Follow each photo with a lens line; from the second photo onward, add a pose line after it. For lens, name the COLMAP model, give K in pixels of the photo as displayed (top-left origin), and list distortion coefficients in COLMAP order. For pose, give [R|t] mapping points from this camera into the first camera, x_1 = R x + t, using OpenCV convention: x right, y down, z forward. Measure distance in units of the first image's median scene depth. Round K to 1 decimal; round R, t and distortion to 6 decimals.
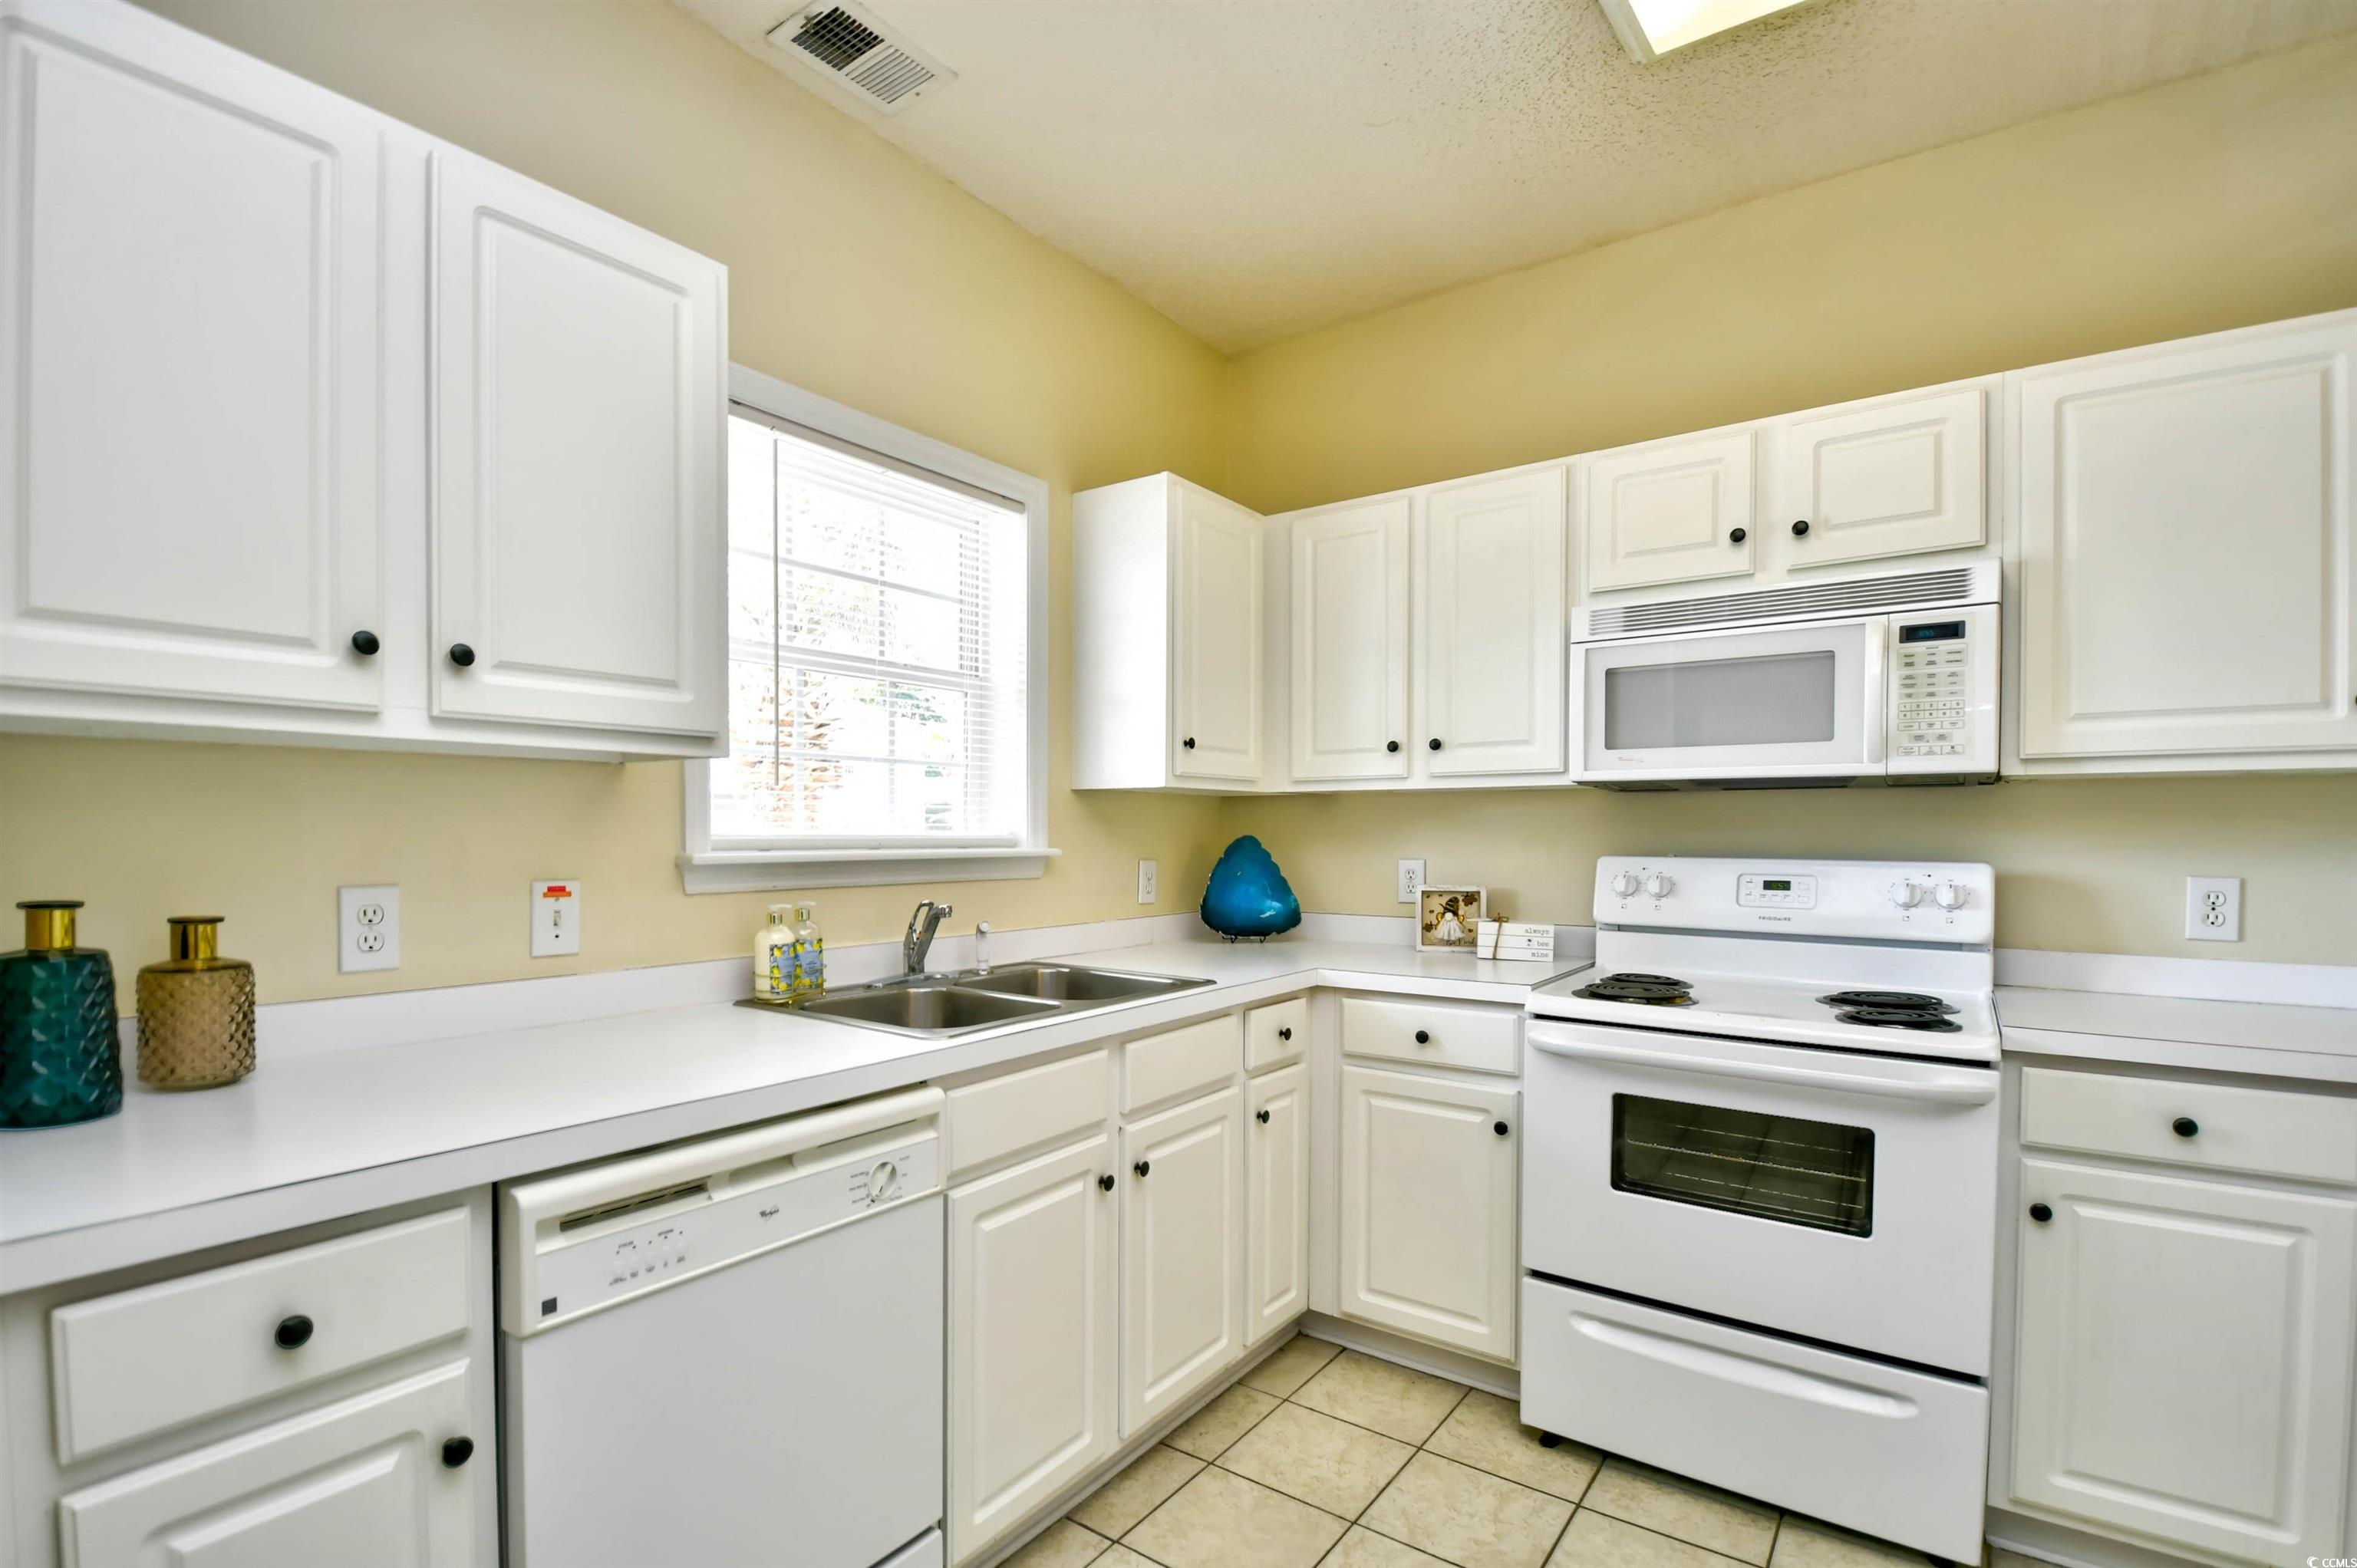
lens RADIAL K [[1119.6, 0, 1175.1], [0, 1119.6, 845.9], [0, 0, 1]] dist [0.023573, -0.022086]
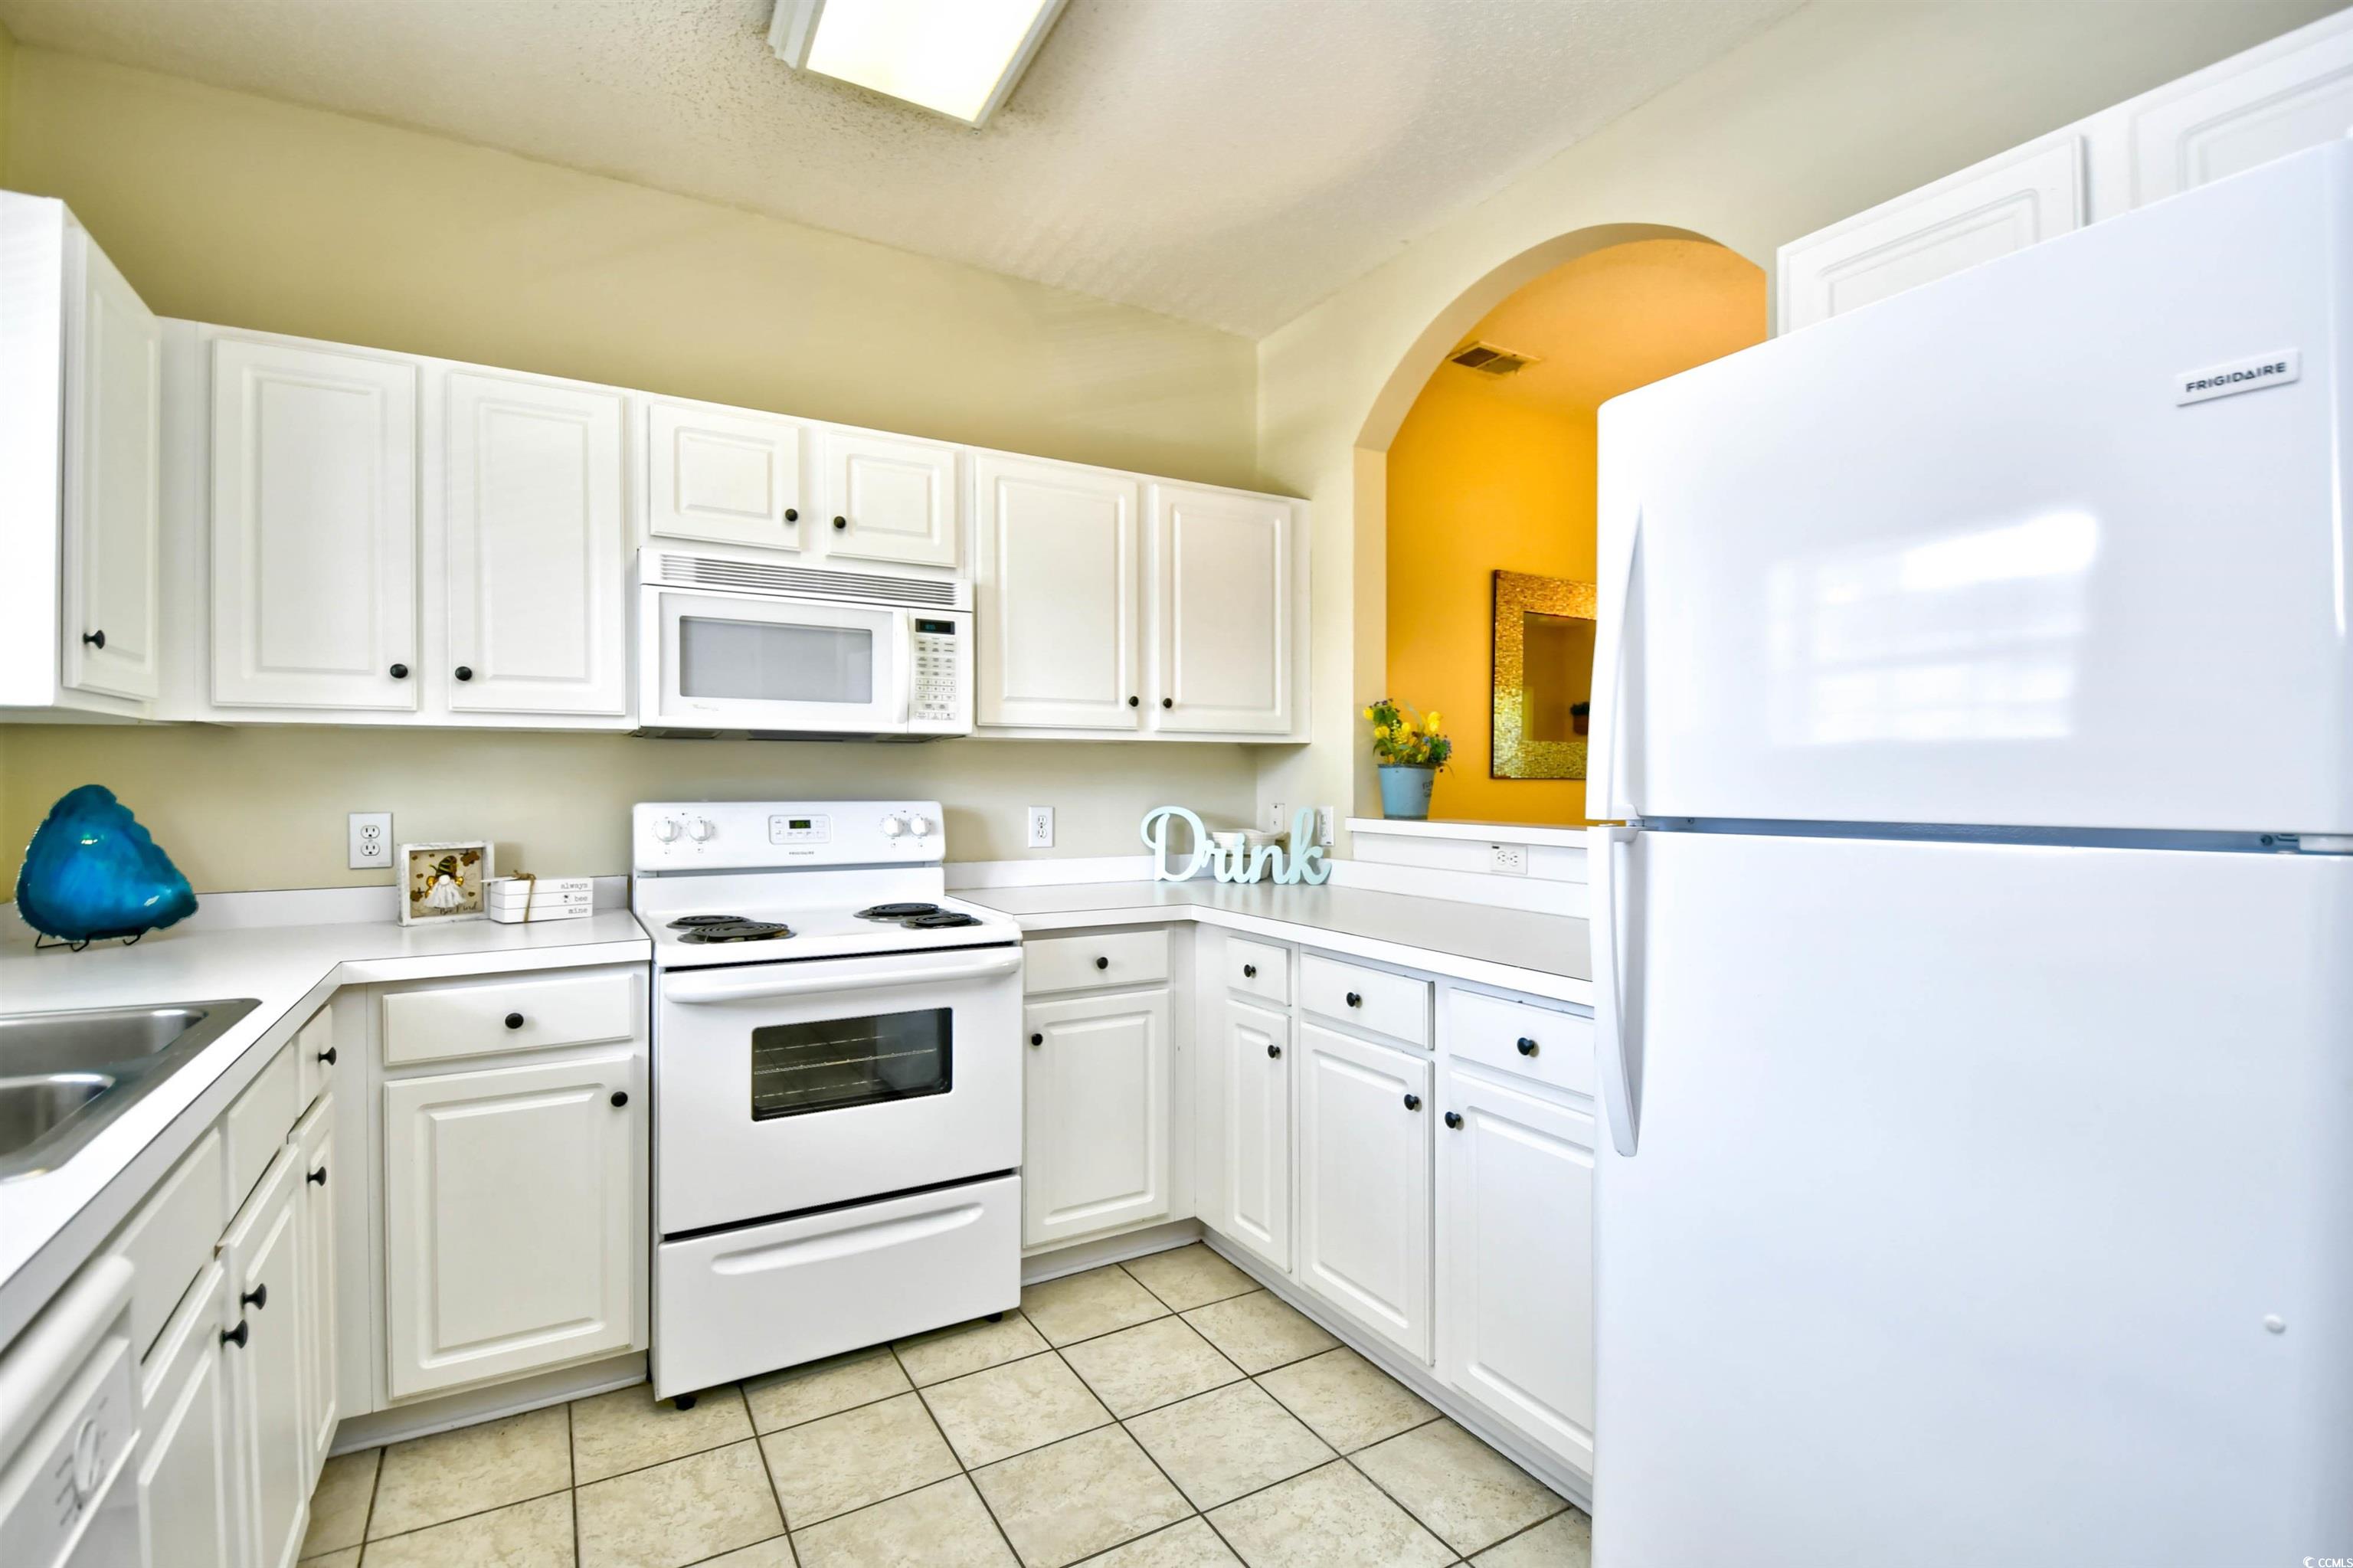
lens RADIAL K [[1048.1, 0, 1176.5], [0, 1048.1, 784.0], [0, 0, 1]] dist [0.024590, -0.025221]
pose [[0.403529, -0.006387, 0.914945, -0.313267], [0.012961, 0.999915, 0.001264, -0.002834], [-0.914875, 0.011348, 0.403578, 0.225271]]
